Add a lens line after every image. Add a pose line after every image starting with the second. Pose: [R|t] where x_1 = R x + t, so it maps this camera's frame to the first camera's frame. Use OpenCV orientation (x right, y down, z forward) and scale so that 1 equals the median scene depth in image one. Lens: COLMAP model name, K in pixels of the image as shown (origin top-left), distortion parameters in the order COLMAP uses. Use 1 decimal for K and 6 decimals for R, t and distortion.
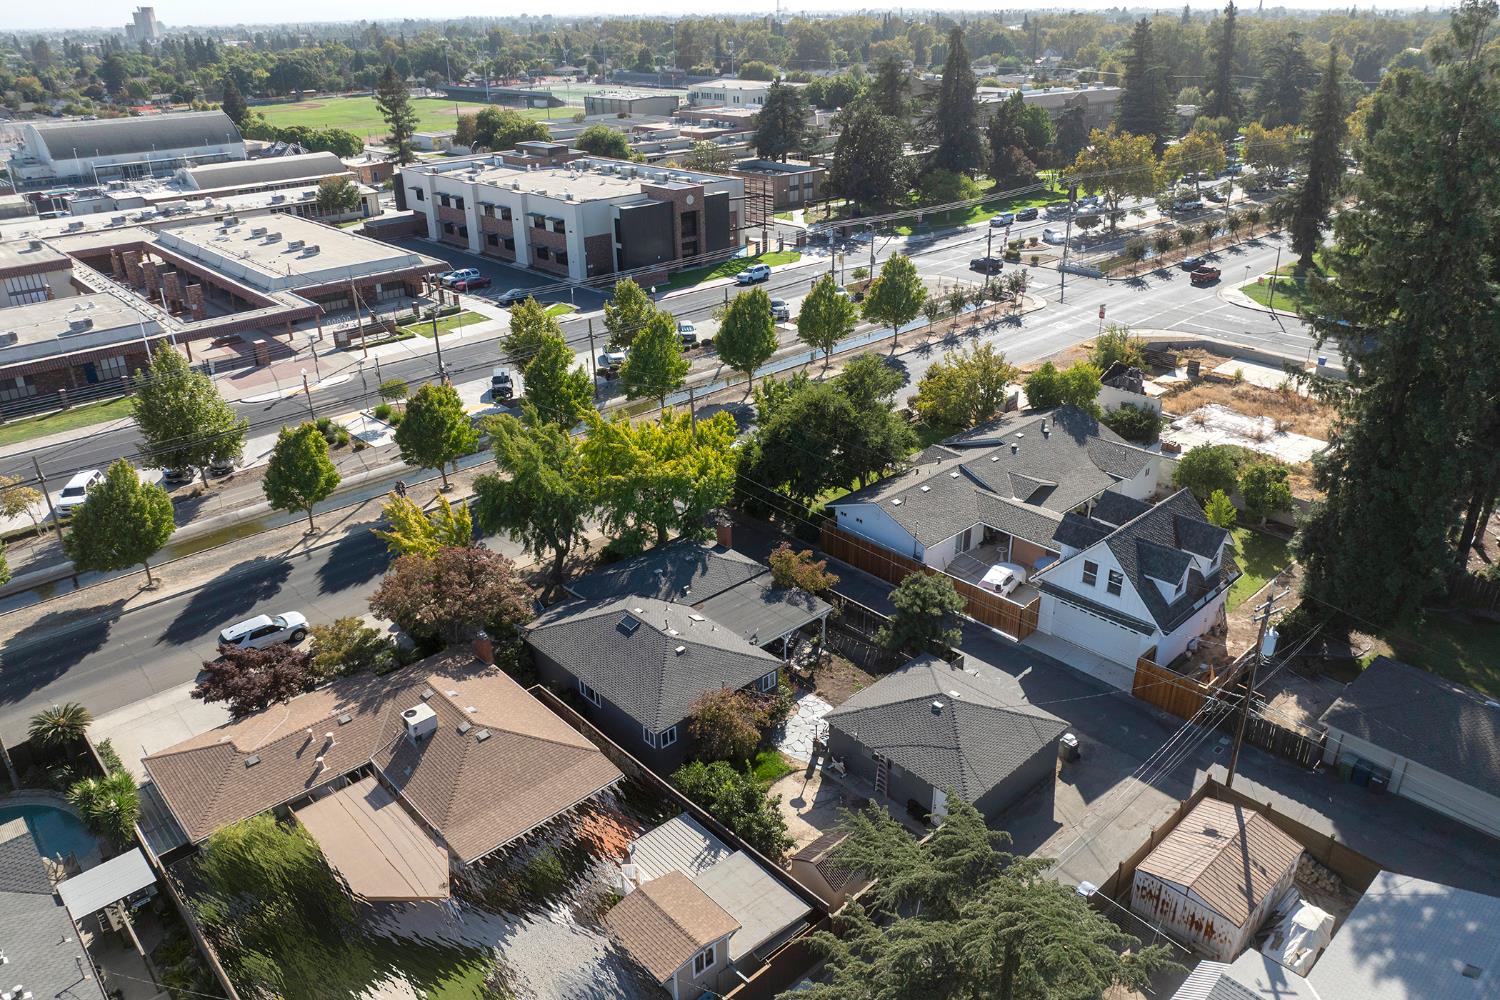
lens RADIAL K [[1041.3, 0, 750.4], [0, 1041.3, 519.2], [0, 0, 1]] dist [-0.032307, 0.000640]
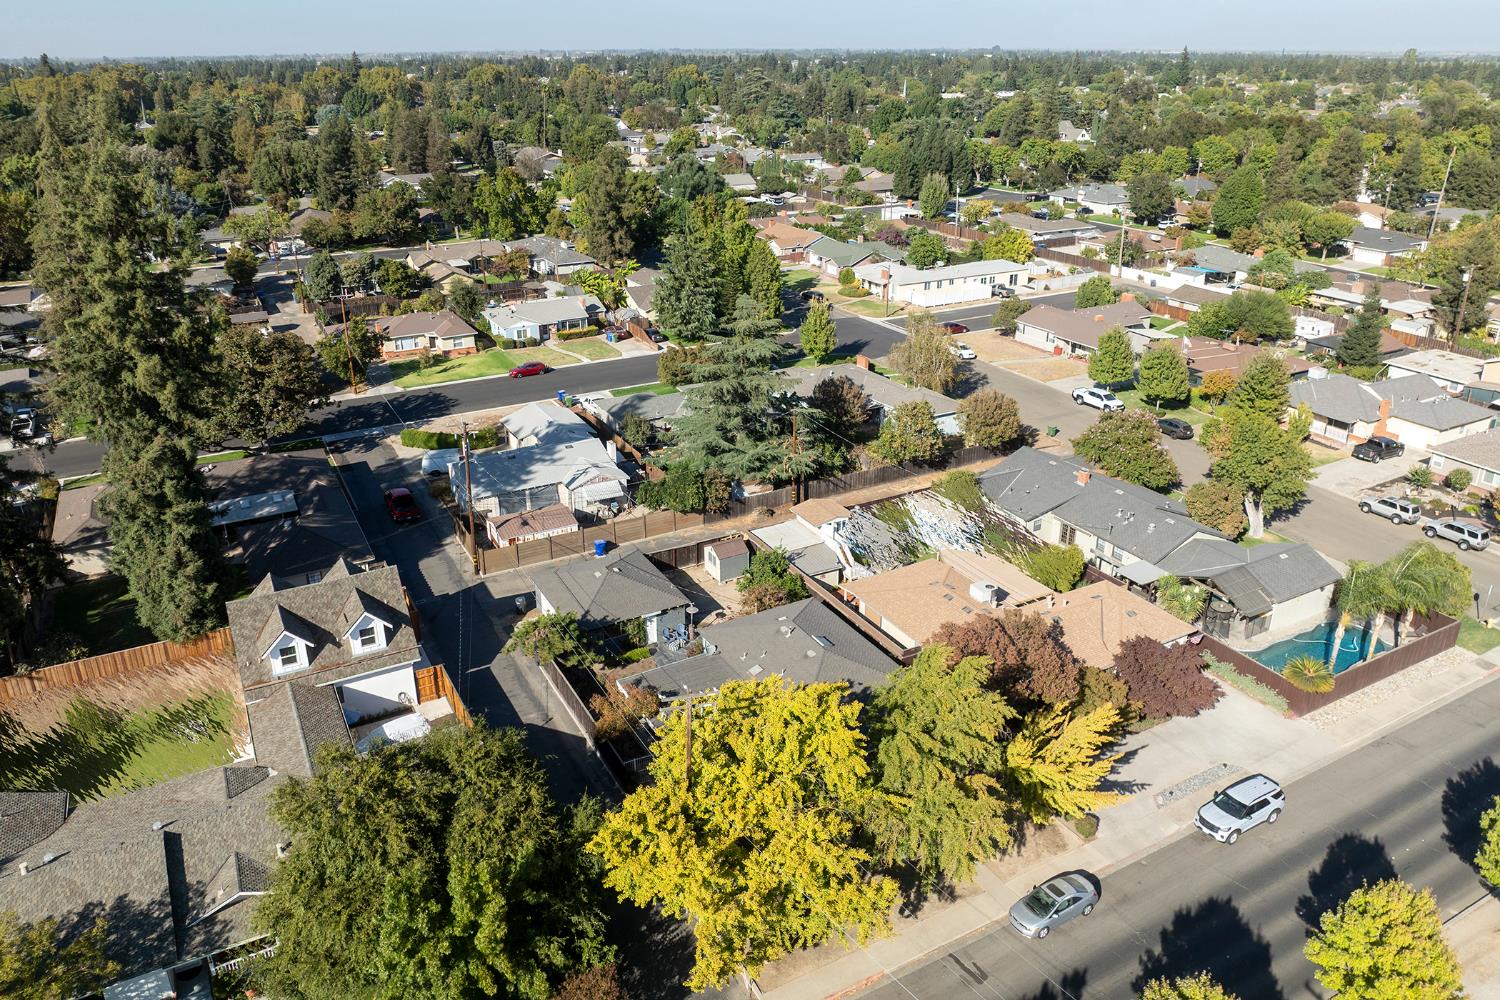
lens RADIAL K [[1045.1, 0, 745.4], [0, 1045.1, 460.2], [0, 0, 1]] dist [-0.033490, 0.000981]
pose [[-0.968495, -0.083220, 0.234715, -0.269180], [0.116732, 0.680846, 0.723065, -0.804213], [-0.219978, 0.727684, -0.649681, 1.533240]]
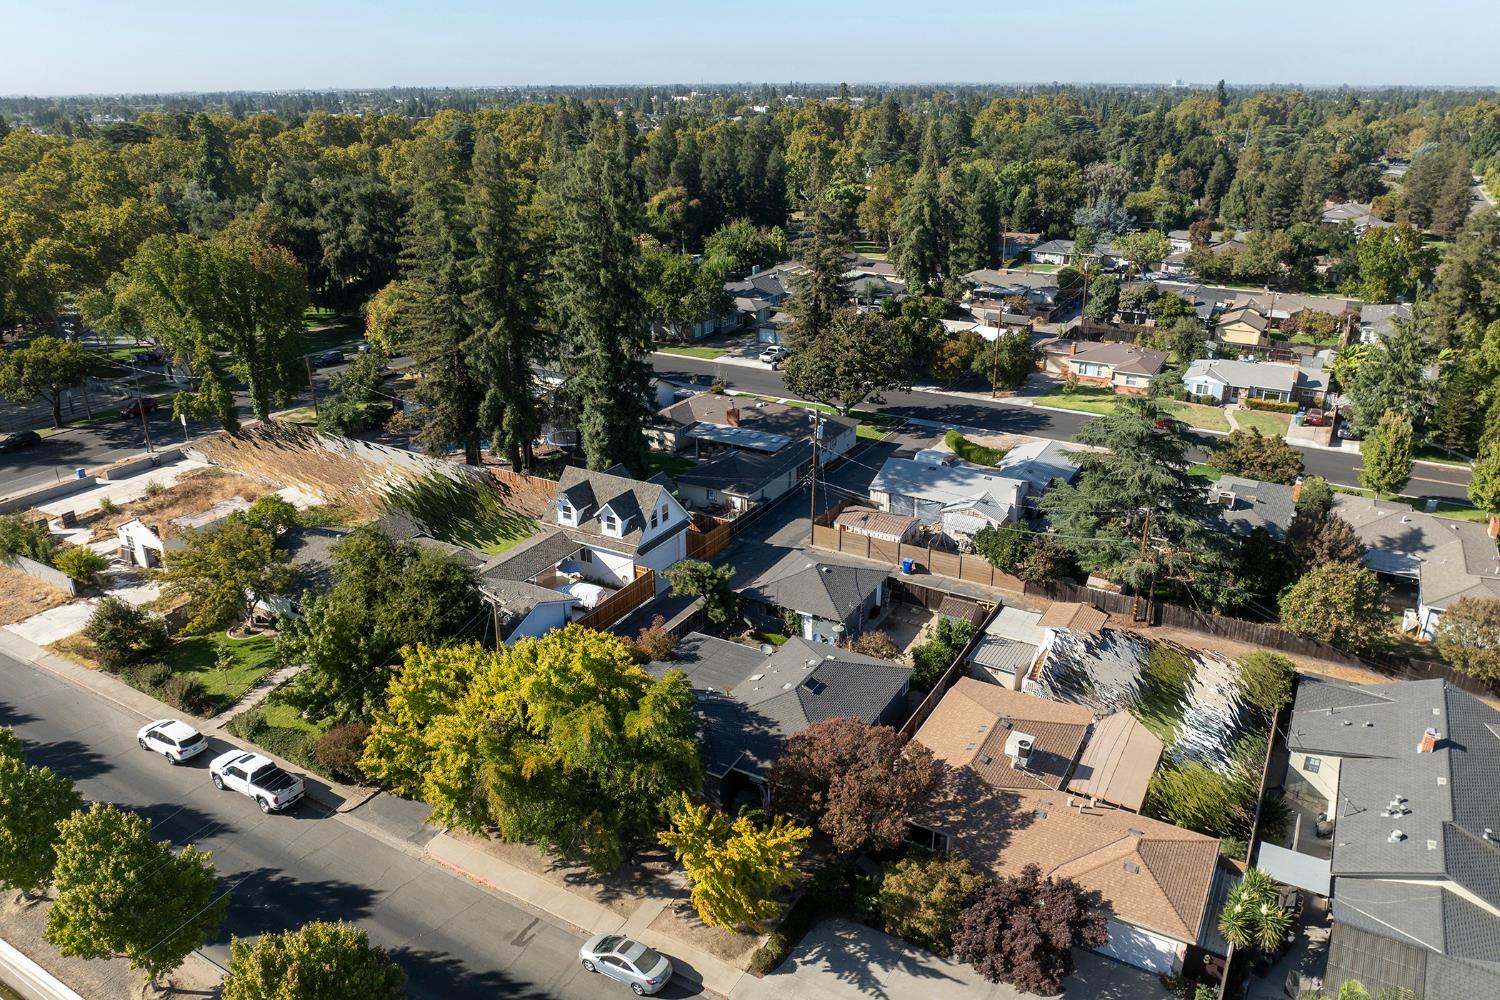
lens RADIAL K [[1046.7, 0, 750.0], [0, 1046.7, 500.0], [0, 0, 1]] dist [-0.038062, -0.004175]
pose [[-0.293205, -0.350210, 0.889598, -0.959561], [0.423461, 0.786668, 0.449259, -0.547252], [-0.857153, 0.508435, -0.082354, 1.007177]]
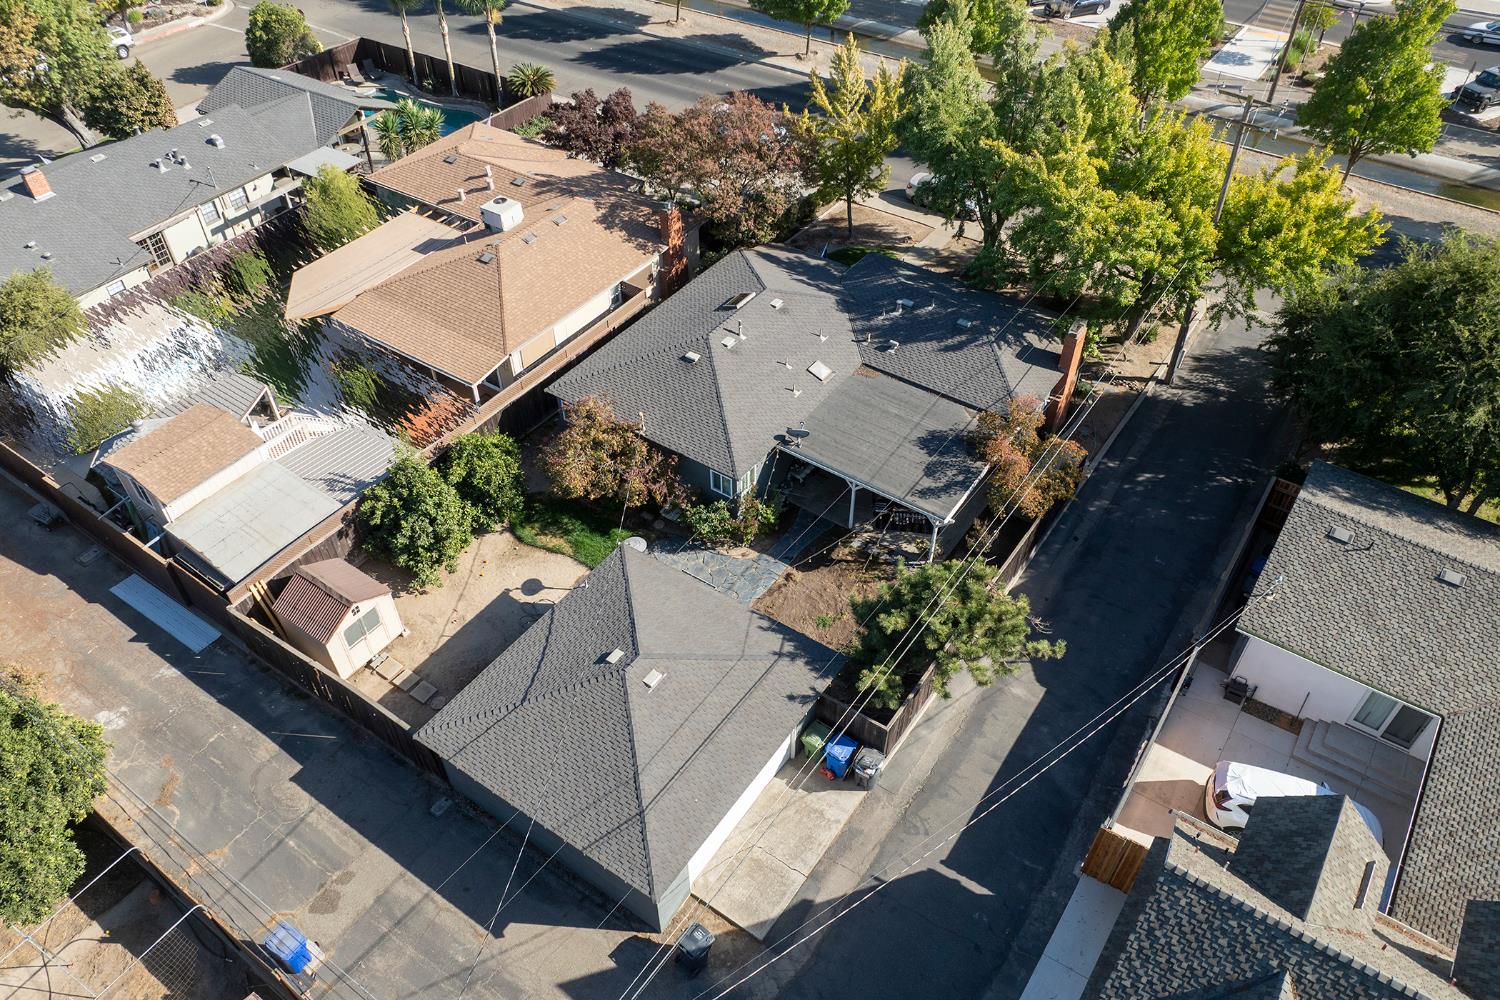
lens RADIAL K [[1045.6, 0, 747.6], [0, 1045.6, 559.9], [0, 0, 1]] dist [-0.030960, -0.004485]
pose [[0.213029, 0.711750, -0.669351, 0.464576], [-0.426947, 0.684020, 0.591467, -0.193024], [0.878826, 0.159778, 0.449595, 0.689597]]
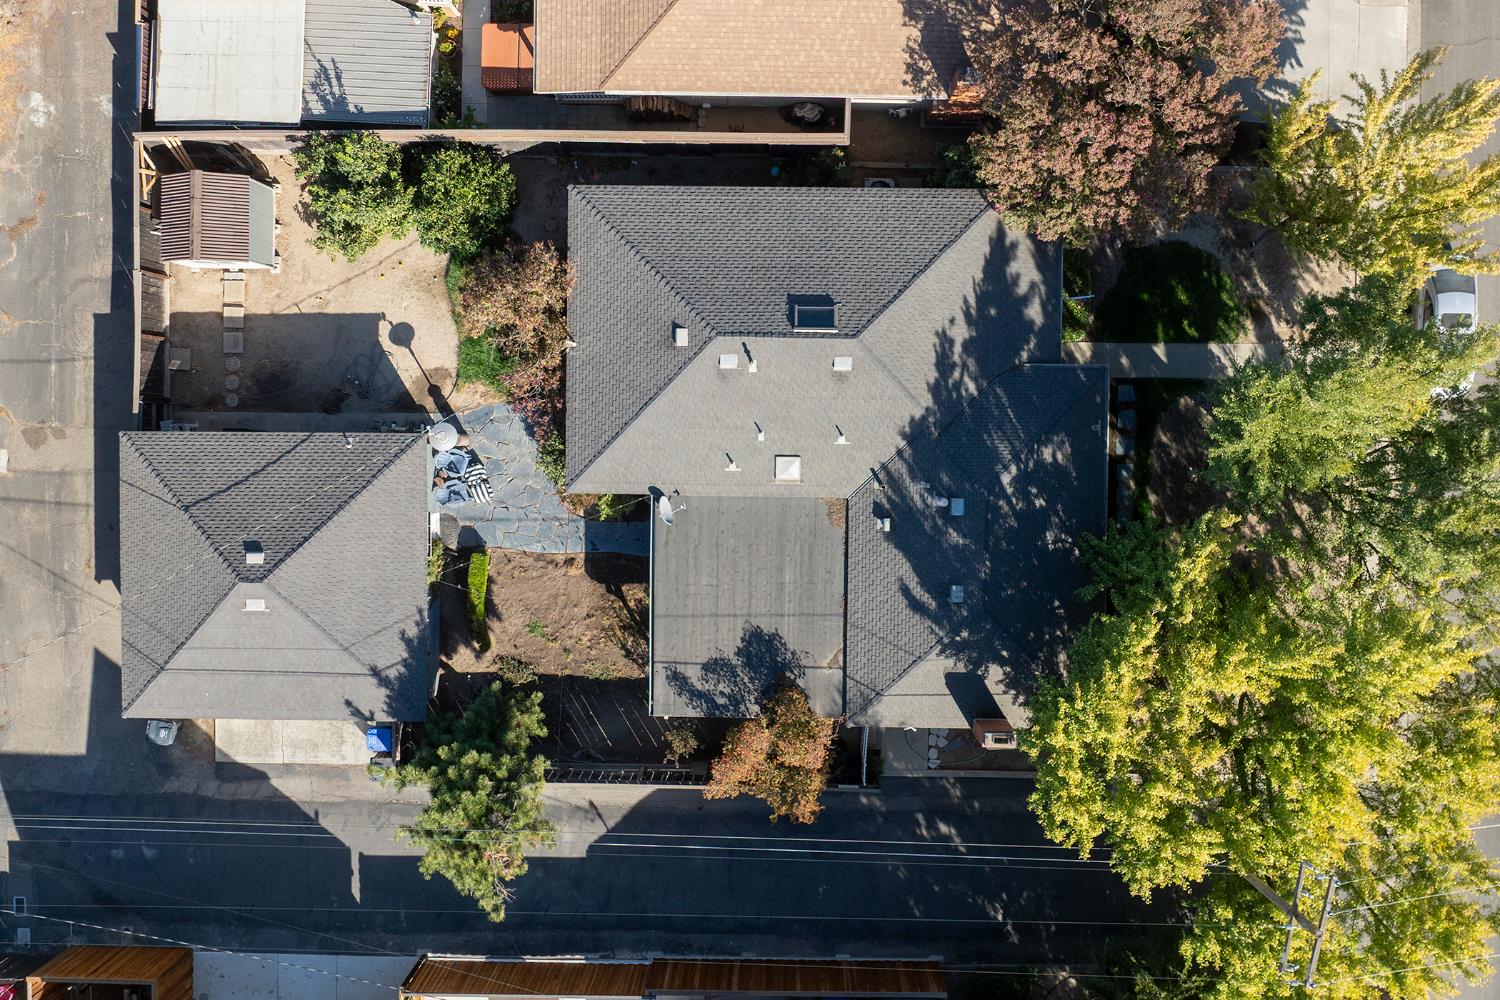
lens RADIAL K [[1208.5, 0, 755.9], [0, 1208.5, 463.6], [0, 0, 1]] dist [-0.032560, 0.003584]
pose [[-0.690108, 0.722869, 0.034809, -0.063420], [-0.301978, -0.331336, 0.893882, -0.419764], [0.657693, 0.606364, 0.446948, 0.735017]]
